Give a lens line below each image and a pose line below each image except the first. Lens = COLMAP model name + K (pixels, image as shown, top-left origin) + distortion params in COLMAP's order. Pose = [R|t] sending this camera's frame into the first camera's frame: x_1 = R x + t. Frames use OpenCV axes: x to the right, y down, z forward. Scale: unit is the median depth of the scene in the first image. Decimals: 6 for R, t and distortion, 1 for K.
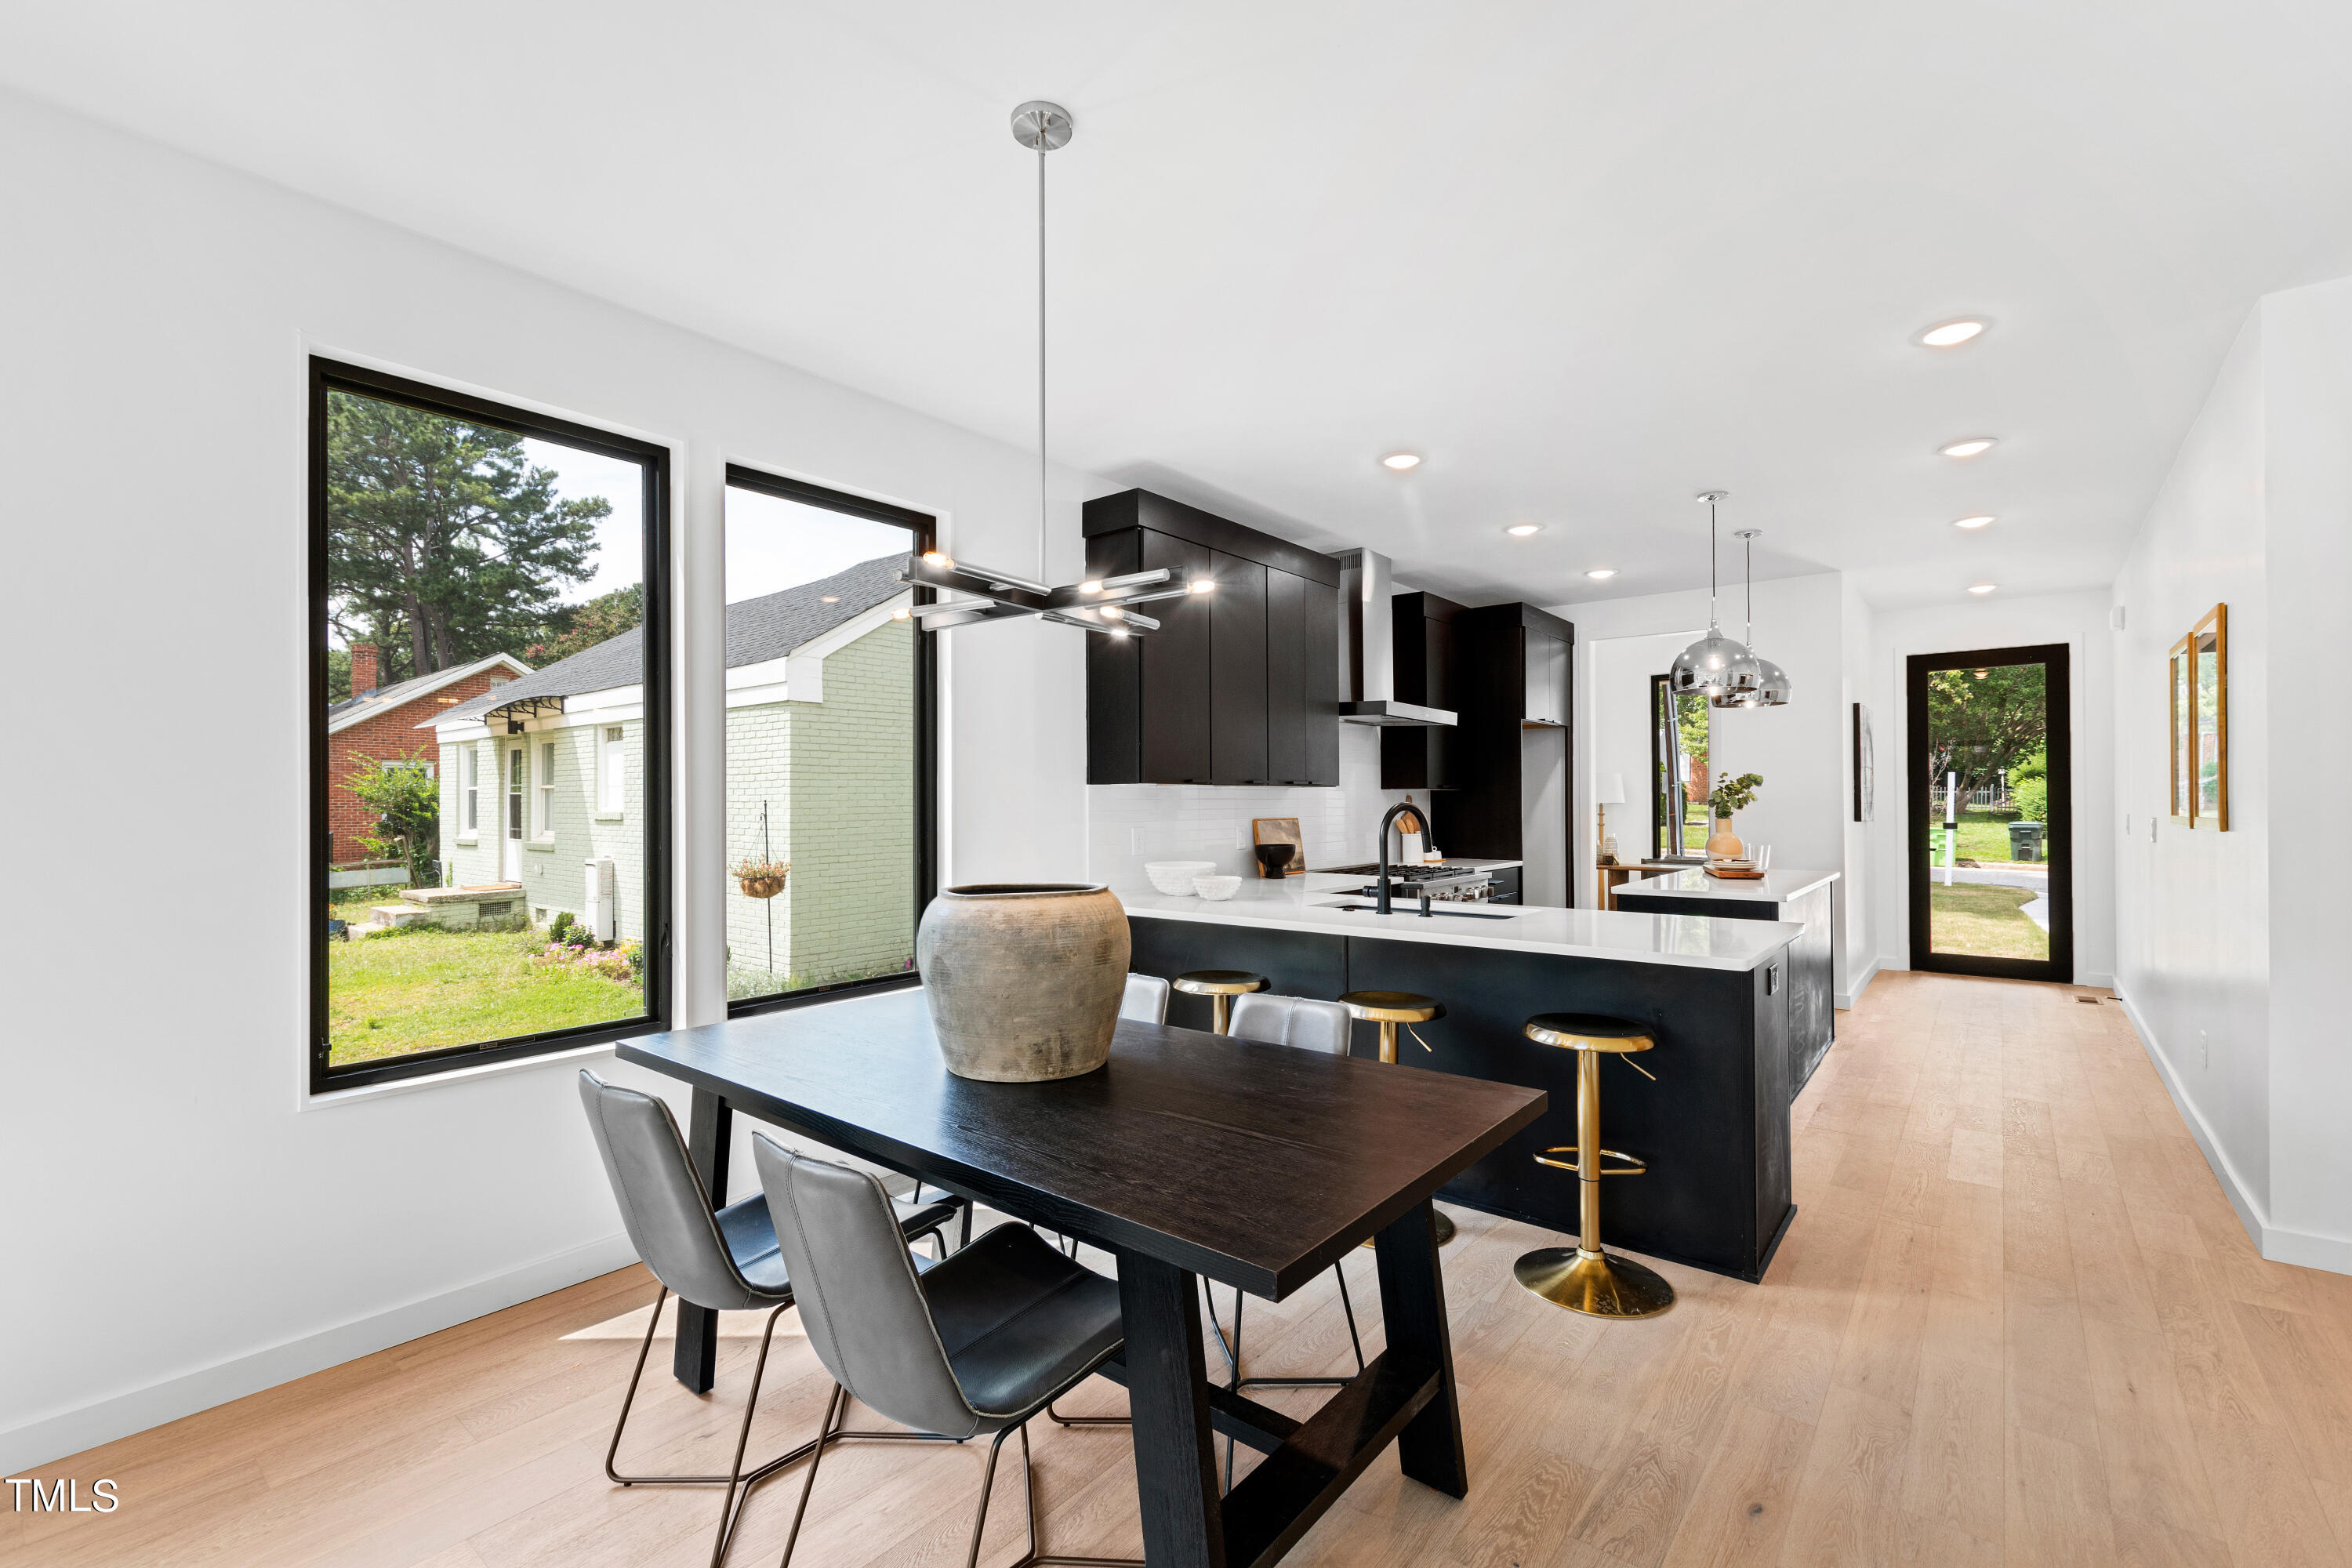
lens RADIAL K [[995.7, 0, 1162.1], [0, 995.7, 789.3], [0, 0, 1]] dist [-0.000248, -0.000300]
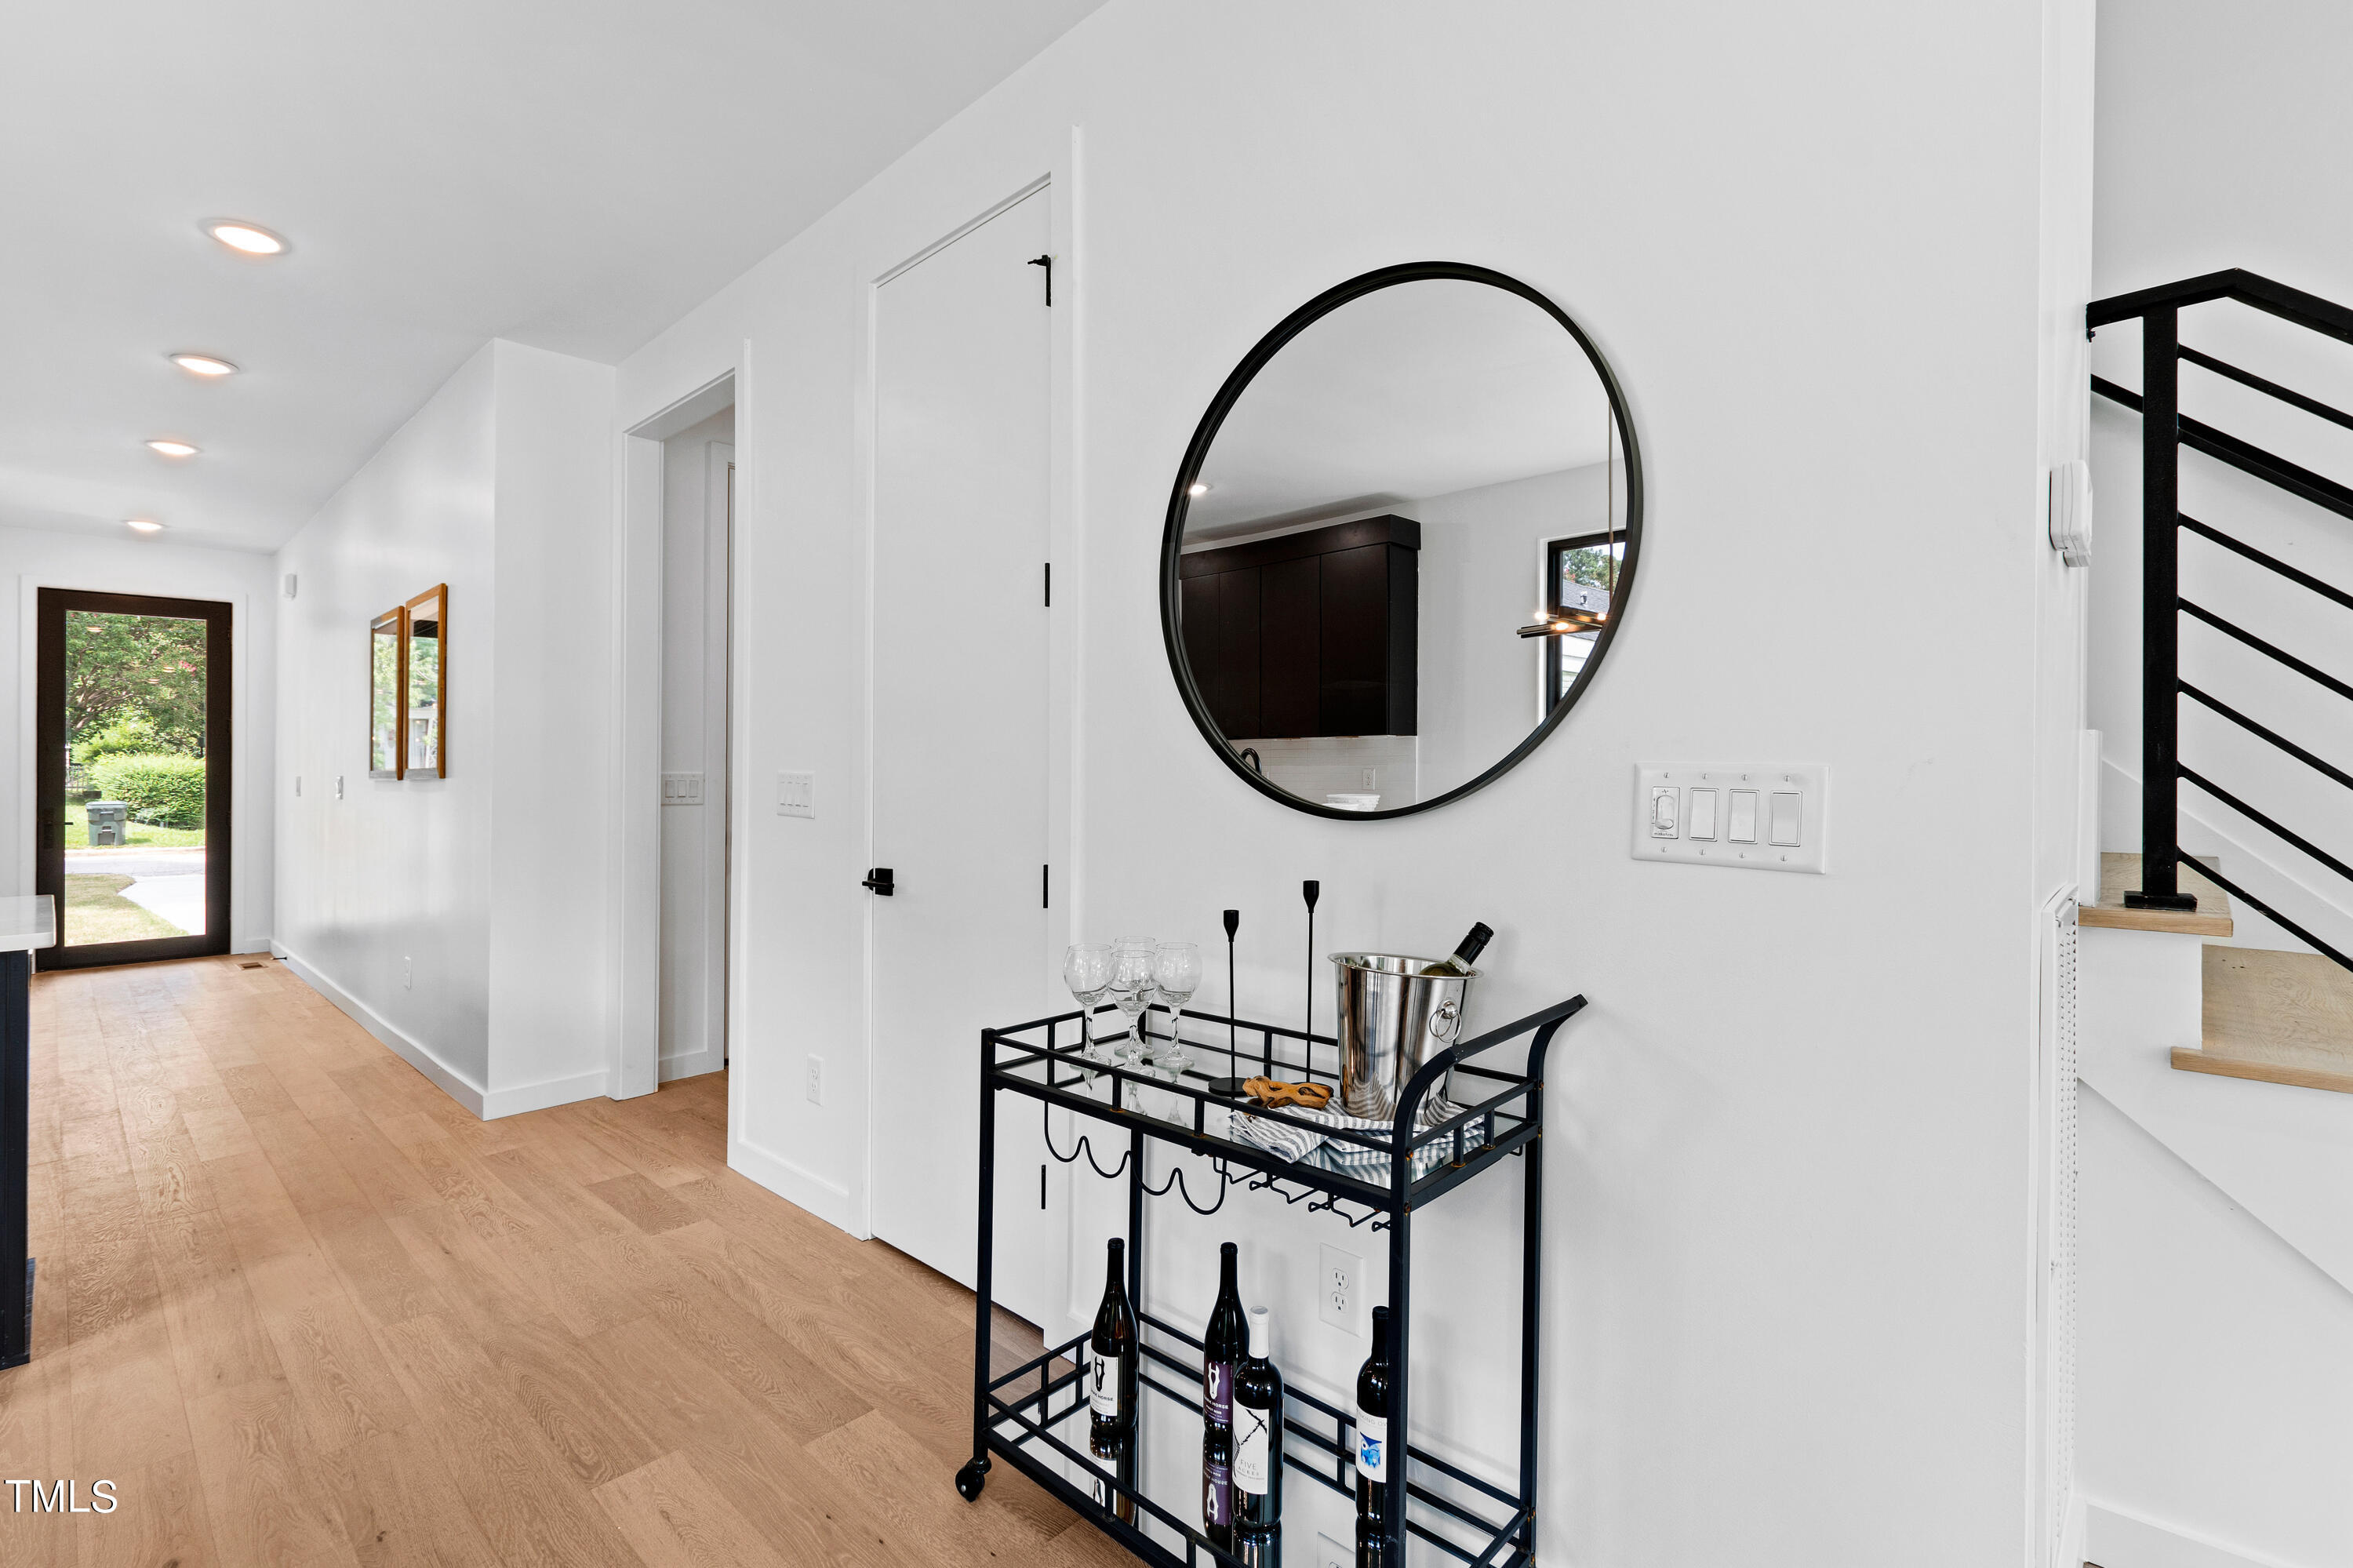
lens RADIAL K [[1062.8, 0, 1140.4], [0, 1062.8, 781.3], [0, 0, 1]] dist [-0.000121, -0.000137]
pose [[0.082486, -0.003380, 0.996586, -0.061603], [-0.010596, 0.999935, 0.004269, 0.016857], [-0.996536, -0.010912, 0.082445, 0.039050]]
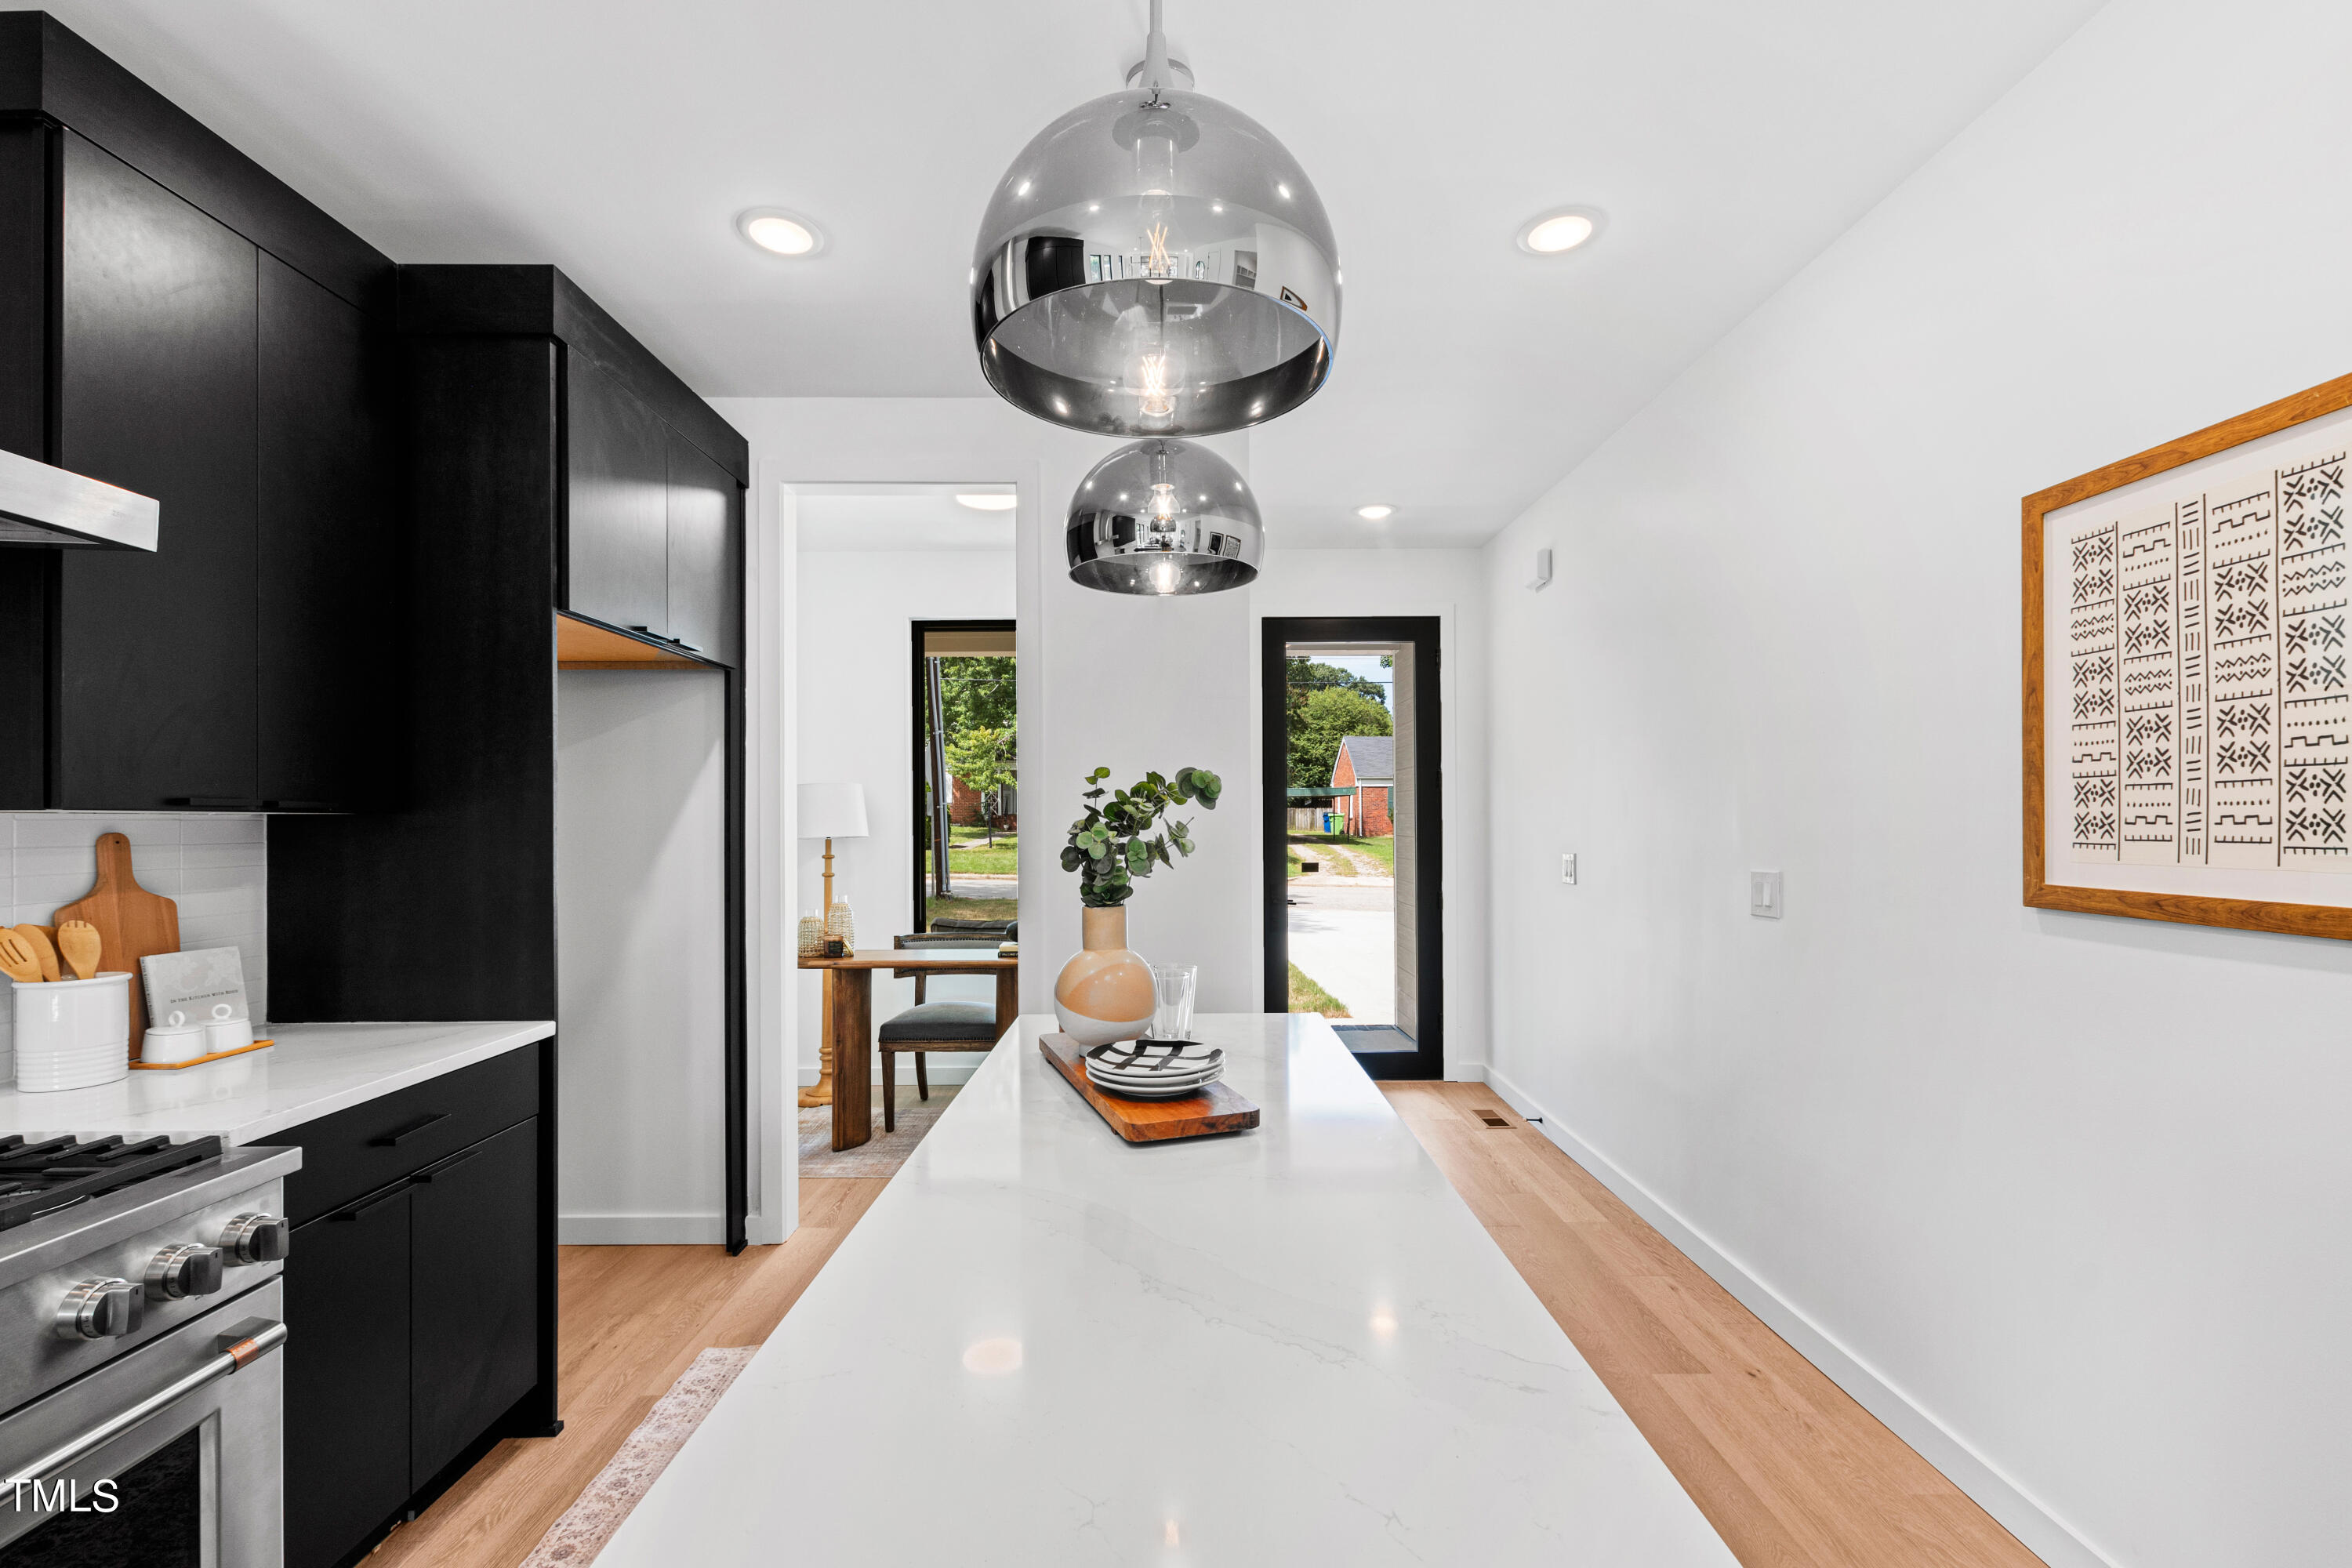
lens RADIAL K [[1025.0, 0, 1172.6], [0, 1025.0, 811.3], [0, 0, 1]] dist [-0.000772, -0.000131]
pose [[0.764265, 0.002078, 0.644899, 0.365194], [-0.002425, 0.999997, -0.000349, -0.001668], [-0.644898, -0.001297, 0.764268, 0.730454]]
